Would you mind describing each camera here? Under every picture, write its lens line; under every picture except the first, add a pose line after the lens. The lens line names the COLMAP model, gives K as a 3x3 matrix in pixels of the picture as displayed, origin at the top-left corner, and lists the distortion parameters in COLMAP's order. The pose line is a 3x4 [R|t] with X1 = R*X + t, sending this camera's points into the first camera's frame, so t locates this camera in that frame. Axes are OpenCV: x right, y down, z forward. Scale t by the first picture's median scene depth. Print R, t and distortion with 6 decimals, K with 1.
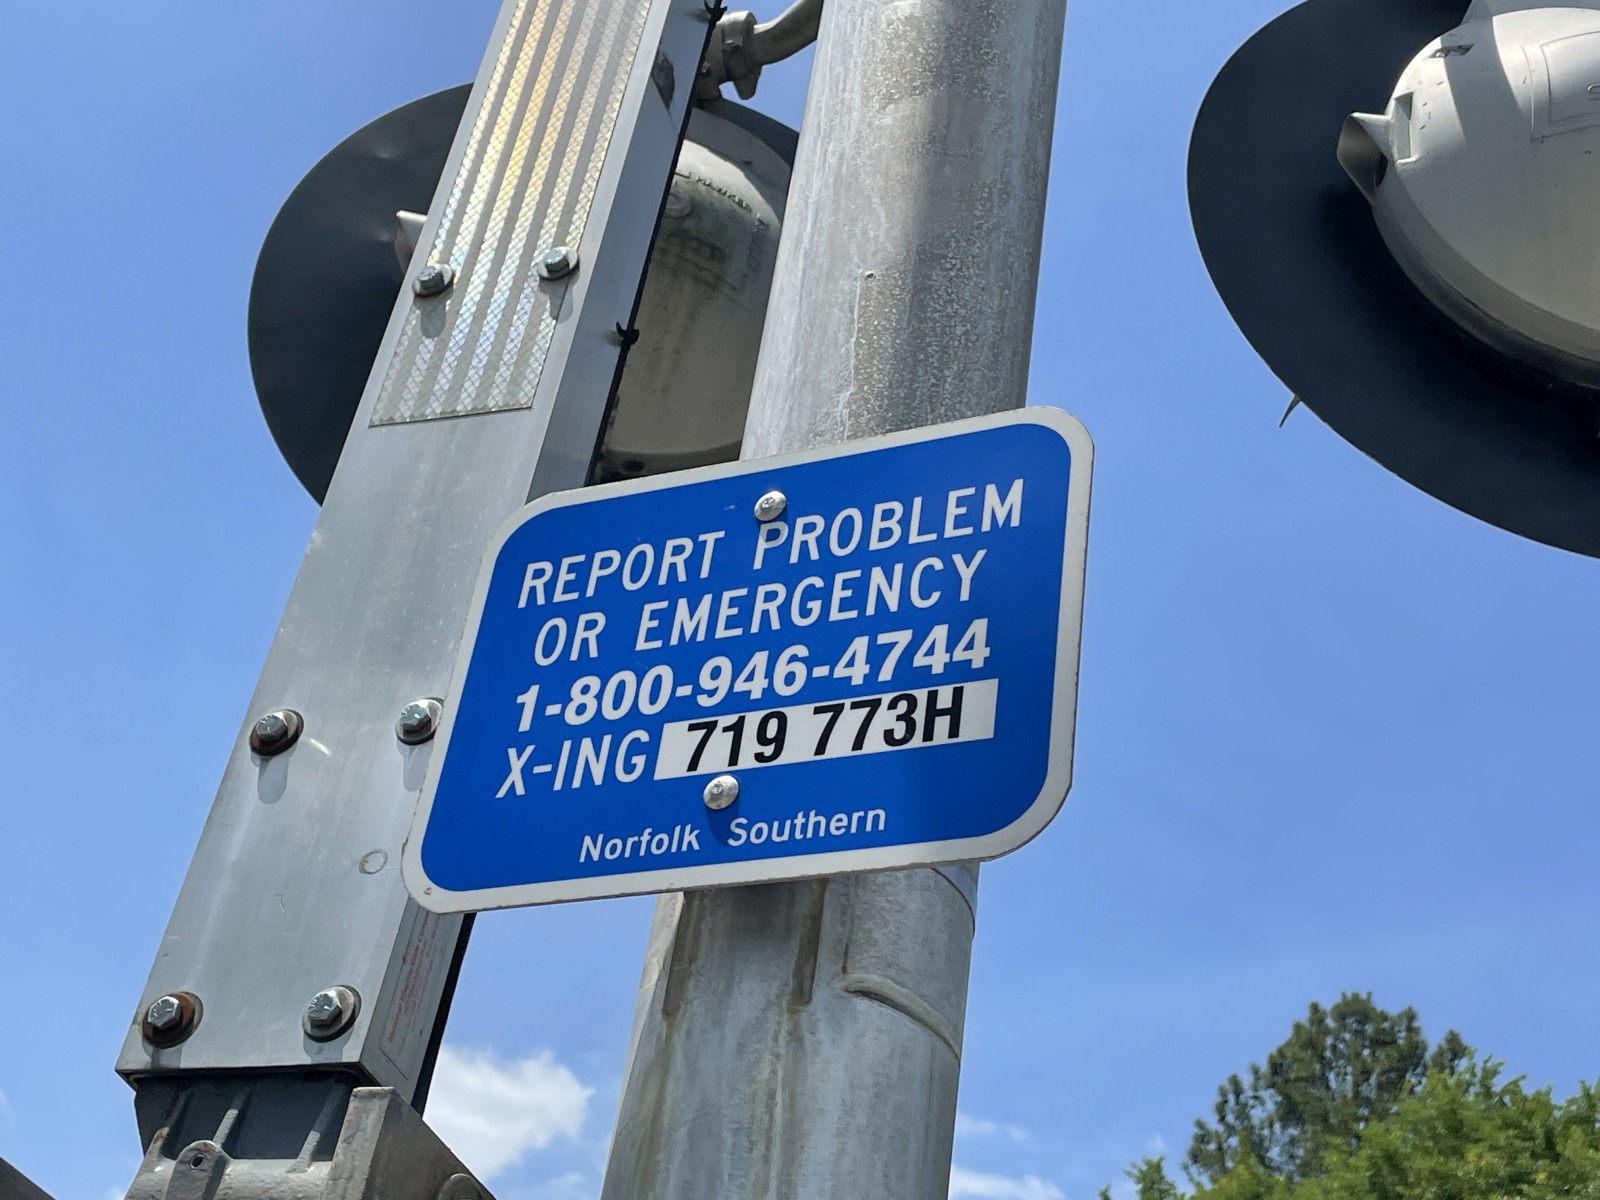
lens RADIAL K [[2349.7, 0, 839.7], [0, 2349.7, 654.0], [0, 0, 1]] dist [0.046521, 0.000000]
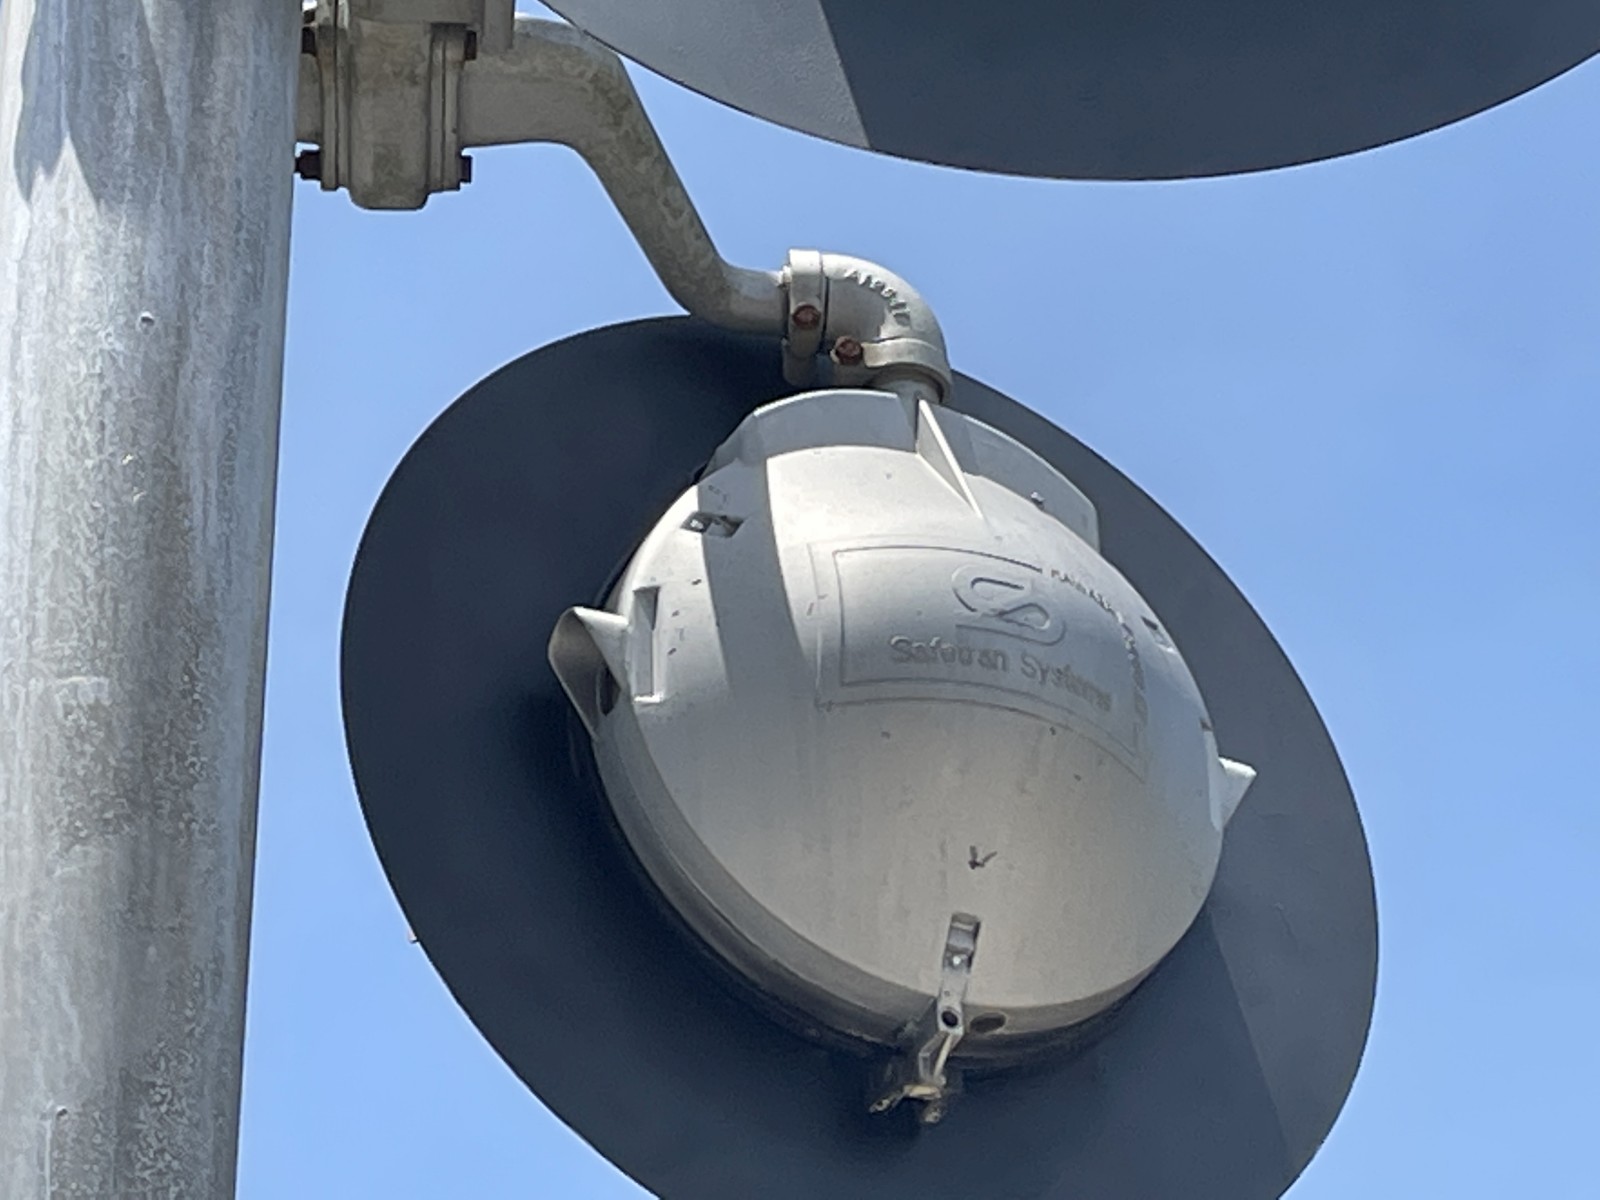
lens RADIAL K [[5461.5, 0, 804.6], [0, 5461.5, 601.1], [0, 0, 1]] dist [0.084379, 0.000000]
pose [[0.941451, 0.060595, 0.331659, -0.348382], [-0.075112, 0.996690, 0.031116, -0.381034], [-0.328676, -0.054206, 0.942886, -0.756190]]
